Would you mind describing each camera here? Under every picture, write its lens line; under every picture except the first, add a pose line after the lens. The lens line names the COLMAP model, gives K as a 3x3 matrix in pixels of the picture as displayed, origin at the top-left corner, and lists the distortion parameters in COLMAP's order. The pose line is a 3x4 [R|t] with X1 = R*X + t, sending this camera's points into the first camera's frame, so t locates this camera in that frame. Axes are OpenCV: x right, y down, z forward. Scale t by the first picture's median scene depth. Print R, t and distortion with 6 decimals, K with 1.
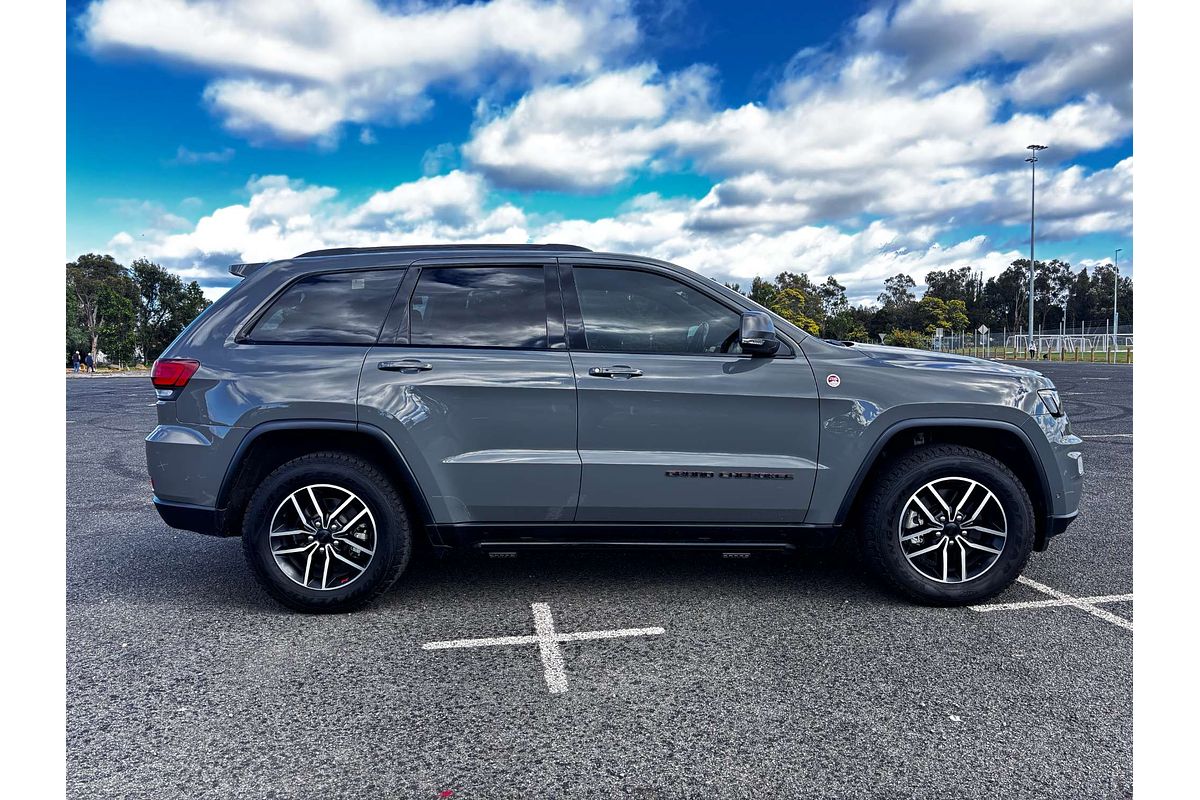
lens RADIAL K [[905.0, 0, 581.1], [0, 905.0, 400.1], [0, 0, 1]] dist [-0.007655, -0.007917]
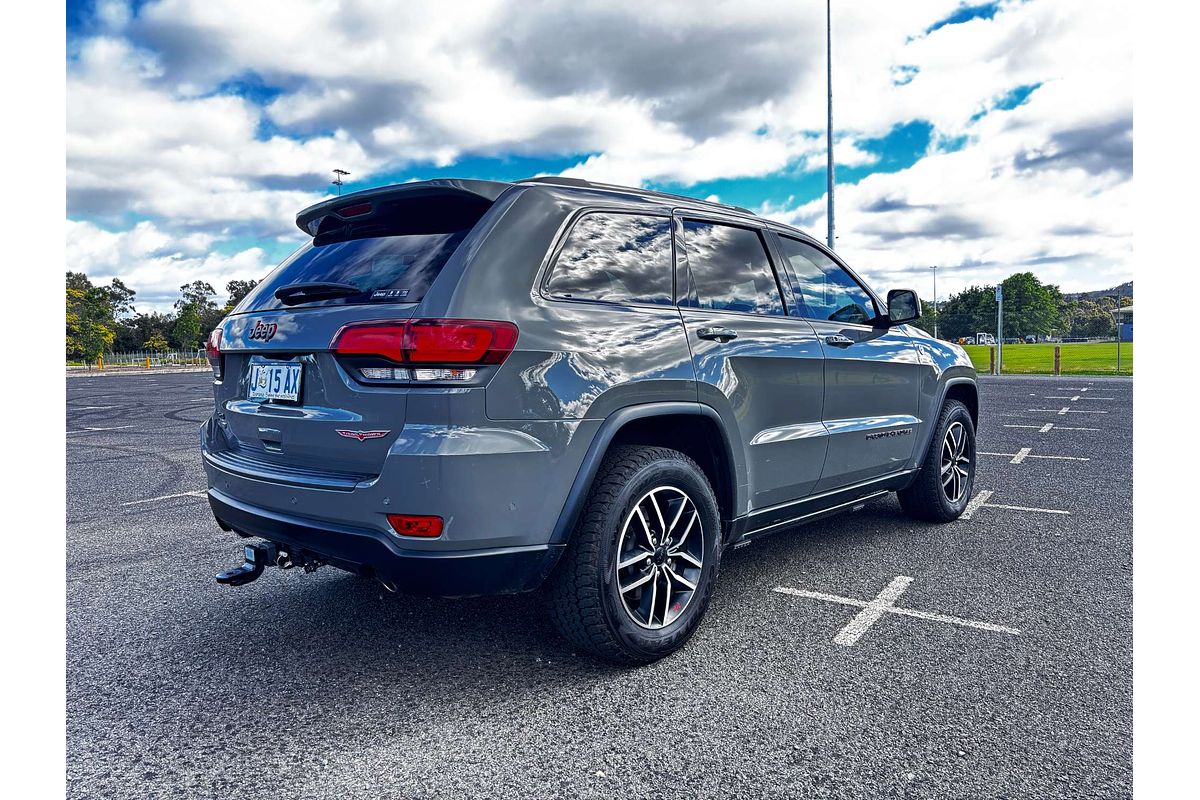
lens RADIAL K [[905.0, 0, 581.1], [0, 905.0, 400.1], [0, 0, 1]] dist [-0.007655, -0.007917]
pose [[0.598433, -0.035231, 0.800398, -0.157479], [0.051891, 0.998639, 0.005160, 0.002181], [-0.799491, 0.038446, 0.599447, 0.100143]]
